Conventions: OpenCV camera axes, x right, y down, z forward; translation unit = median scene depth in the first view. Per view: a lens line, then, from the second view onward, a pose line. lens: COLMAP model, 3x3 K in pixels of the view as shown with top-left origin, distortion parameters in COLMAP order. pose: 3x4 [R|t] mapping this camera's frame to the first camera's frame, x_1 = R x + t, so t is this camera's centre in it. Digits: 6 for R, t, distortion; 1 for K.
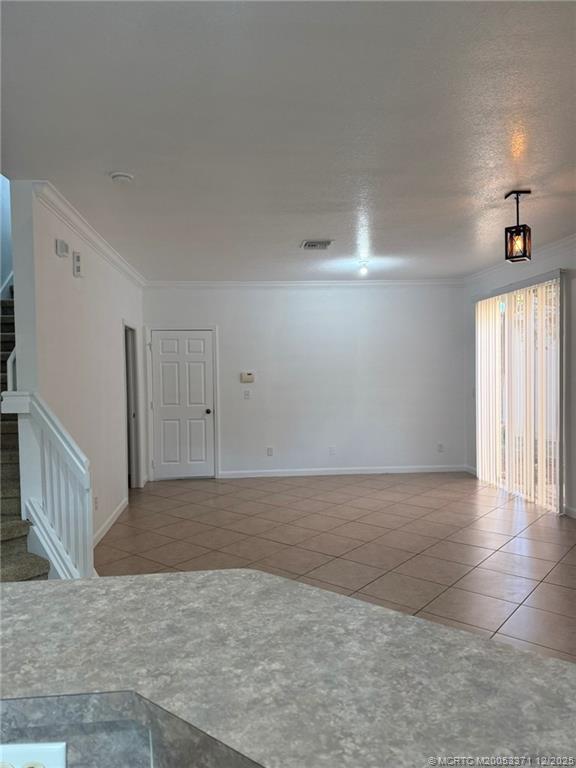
lens RADIAL K [[539.6, 0, 288.0], [0, 539.6, 384.0], [0, 0, 1]] dist [0.123754, -0.165340]
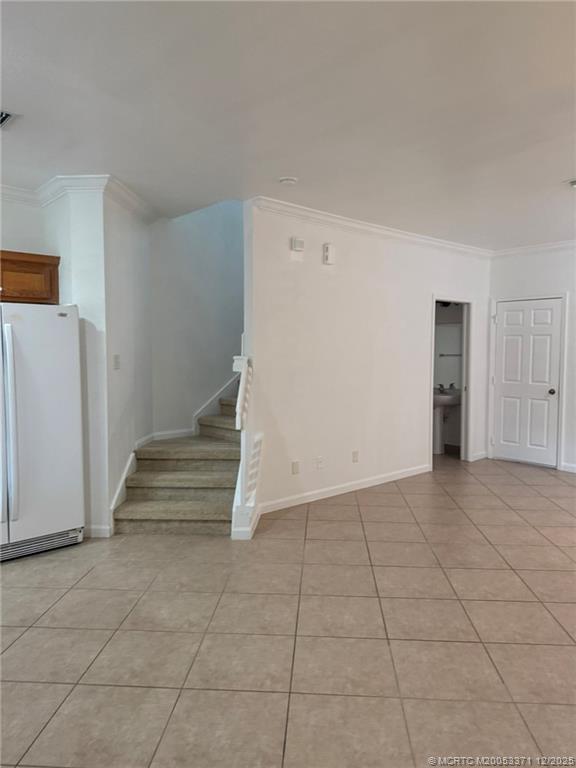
lens RADIAL K [[539.6, 0, 288.0], [0, 539.6, 384.0], [0, 0, 1]] dist [0.123754, -0.165340]
pose [[0.577985, 0.067509, -0.813250, 0.335713], [-0.031903, 0.997680, 0.060146, -0.001591], [0.815424, -0.008818, 0.578797, 0.144540]]
